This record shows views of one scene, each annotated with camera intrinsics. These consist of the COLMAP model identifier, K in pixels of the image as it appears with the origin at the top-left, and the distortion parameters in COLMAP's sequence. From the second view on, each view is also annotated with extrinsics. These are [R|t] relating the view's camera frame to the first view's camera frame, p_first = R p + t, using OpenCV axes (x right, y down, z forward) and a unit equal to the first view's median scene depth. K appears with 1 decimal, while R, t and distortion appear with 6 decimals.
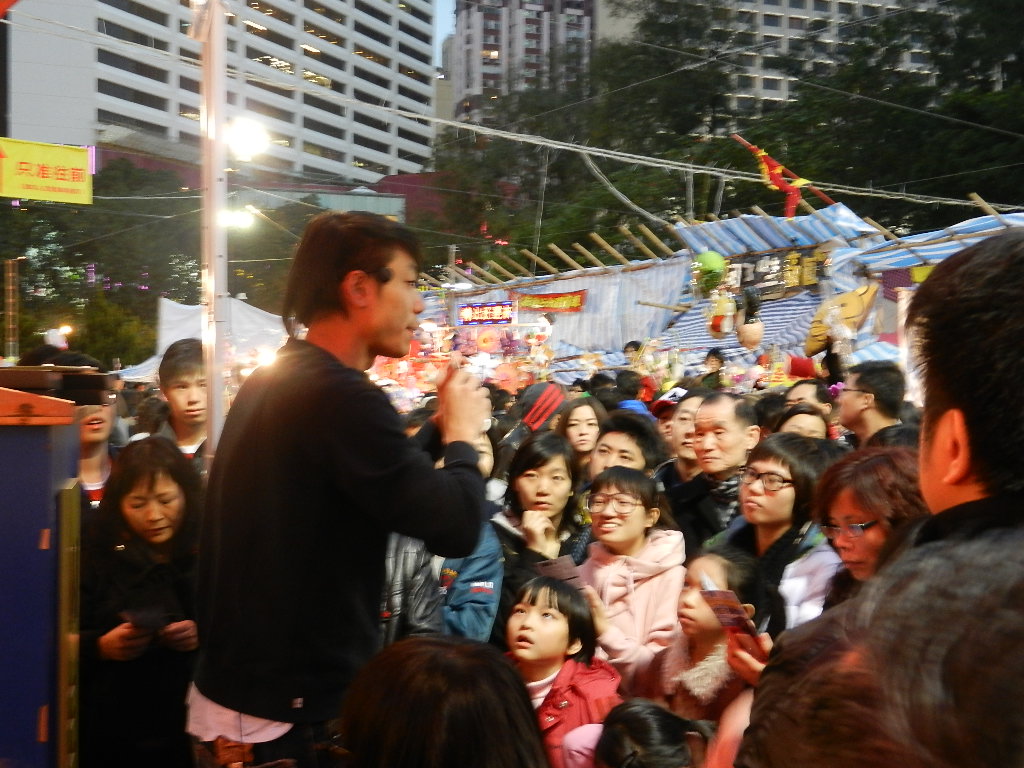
lens RADIAL K [[1197.0, 0, 514.9], [0, 1197.0, 380.8], [0, 0, 1]] dist [-0.006470, 0.000000]
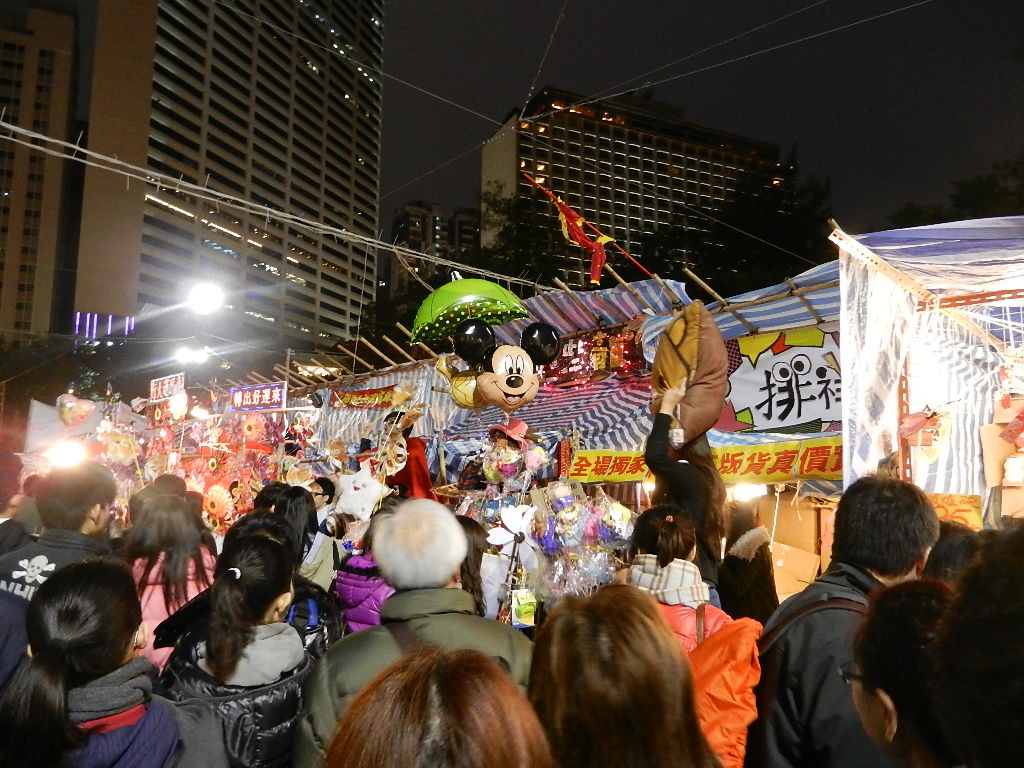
lens RADIAL K [[746.8, 0, 510.4], [0, 746.8, 384.7], [0, 0, 1]] dist [-0.020283, 0.013354]
pose [[0.994781, 0.012006, 0.101321, 0.087339], [0.000823, 0.992076, -0.125637, 0.002504], [-0.102026, 0.125065, 0.986889, 0.364152]]
